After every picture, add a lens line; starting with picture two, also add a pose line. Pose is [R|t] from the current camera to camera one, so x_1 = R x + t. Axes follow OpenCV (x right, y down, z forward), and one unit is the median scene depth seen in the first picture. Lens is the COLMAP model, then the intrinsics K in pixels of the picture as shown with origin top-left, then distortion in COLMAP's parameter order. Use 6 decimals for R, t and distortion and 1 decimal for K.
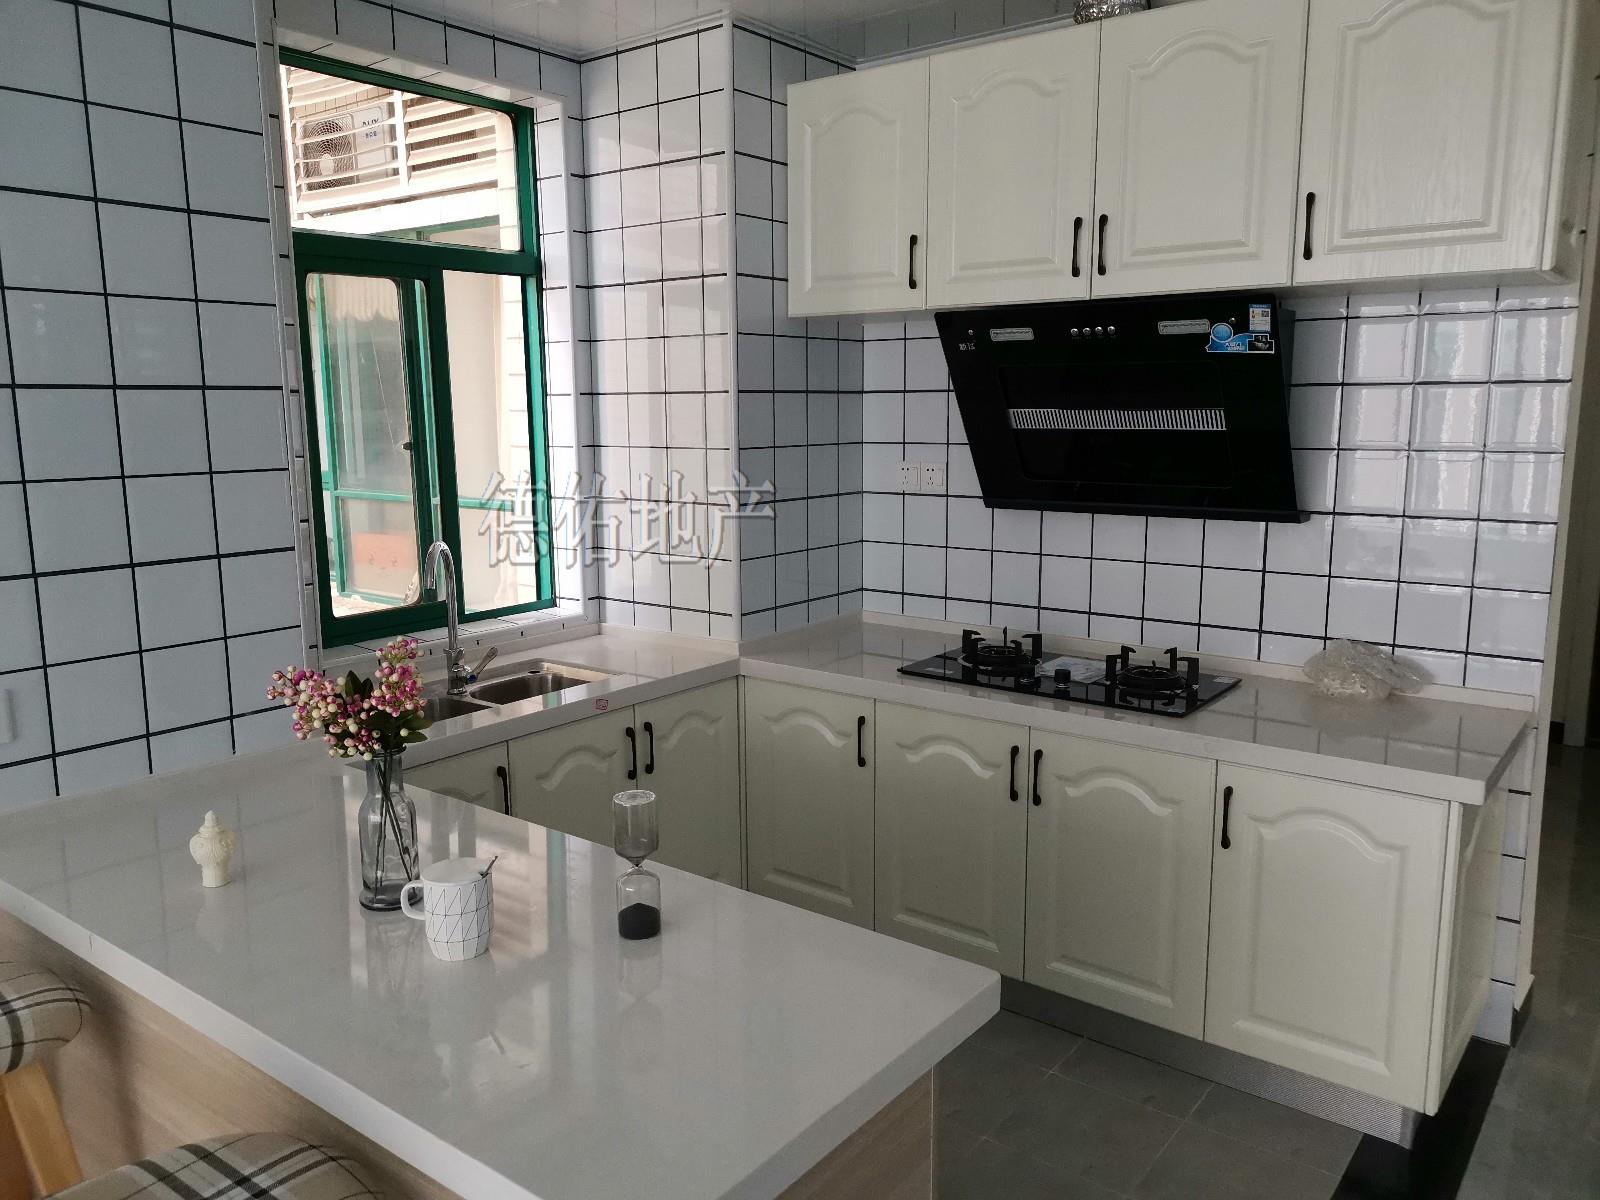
lens RADIAL K [[1204.3, 0, 796.7], [0, 1204.3, 597.2], [0, 0, 1]] dist [0.020171, -0.021193]
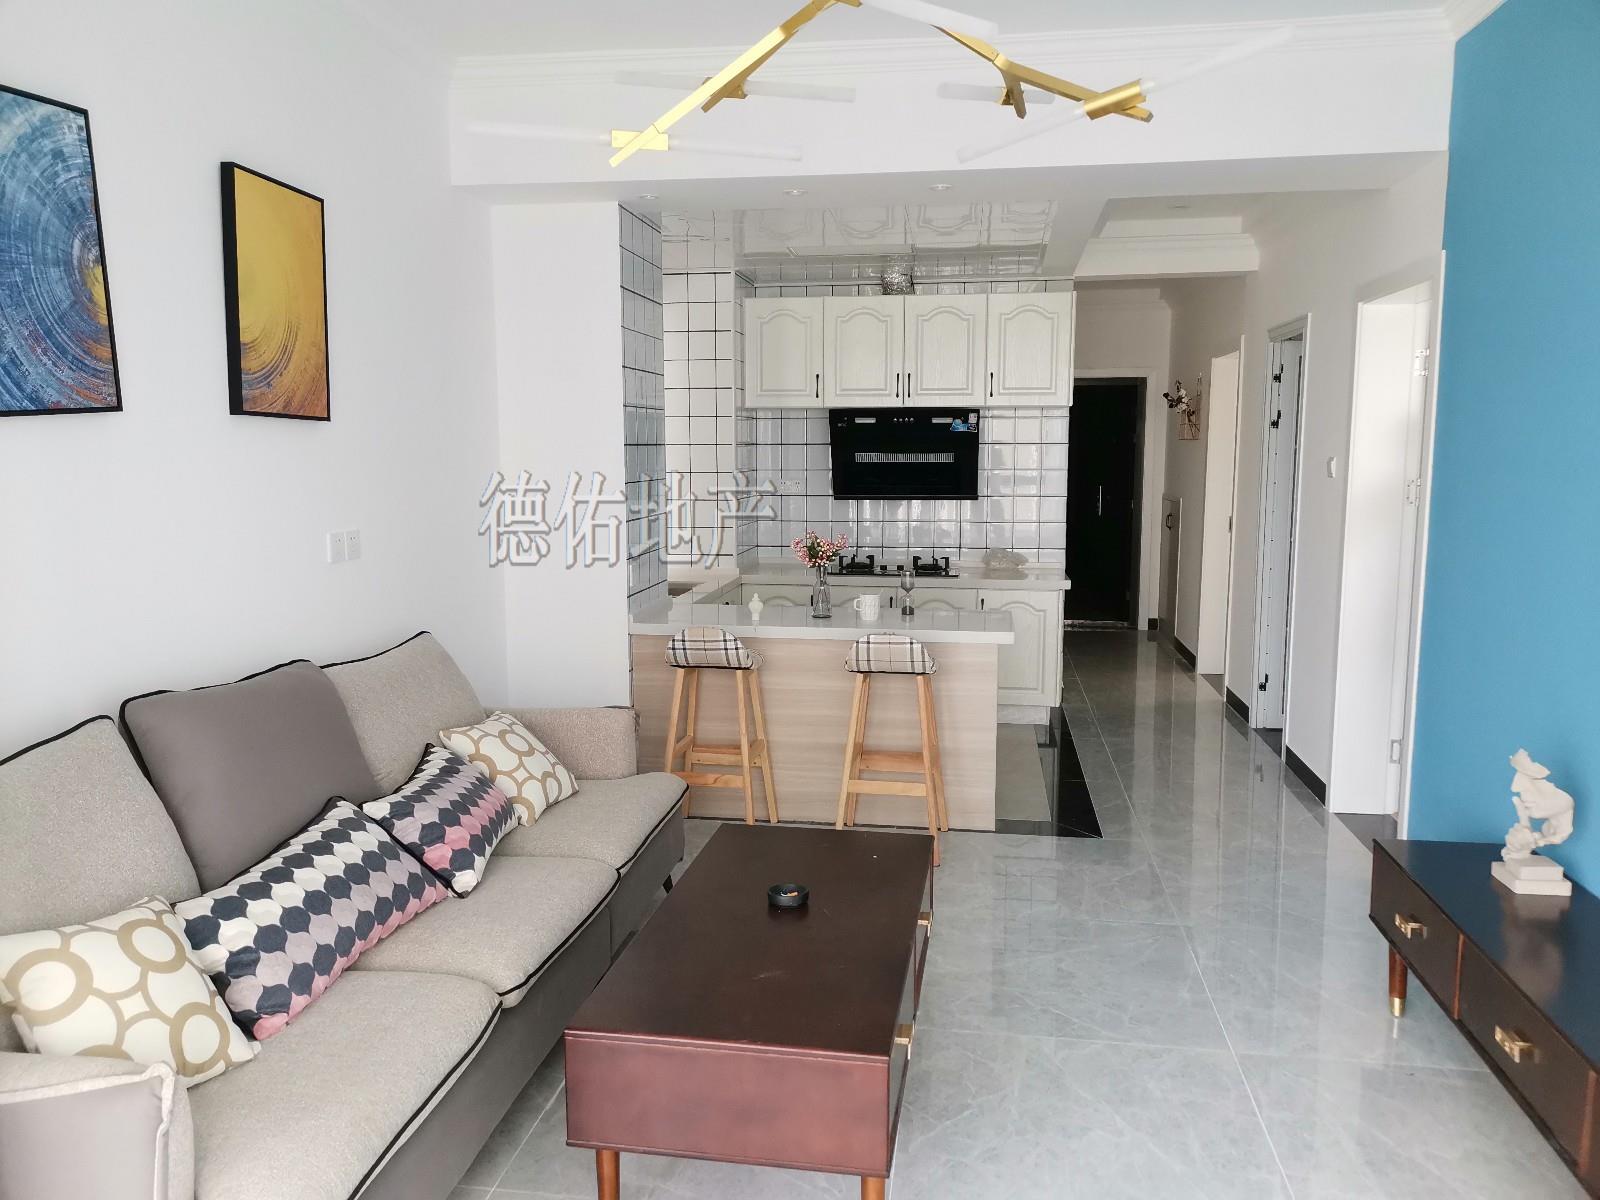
lens RADIAL K [[1204.3, 0, 800.7], [0, 1204.3, 596.1], [0, 0, 1]] dist [0.020171, -0.021193]
pose [[0.869267, -0.056903, 0.491057, -1.096538], [0.074514, 0.997086, -0.016362, 0.145420], [-0.488695, 0.050813, 0.870974, -0.933035]]
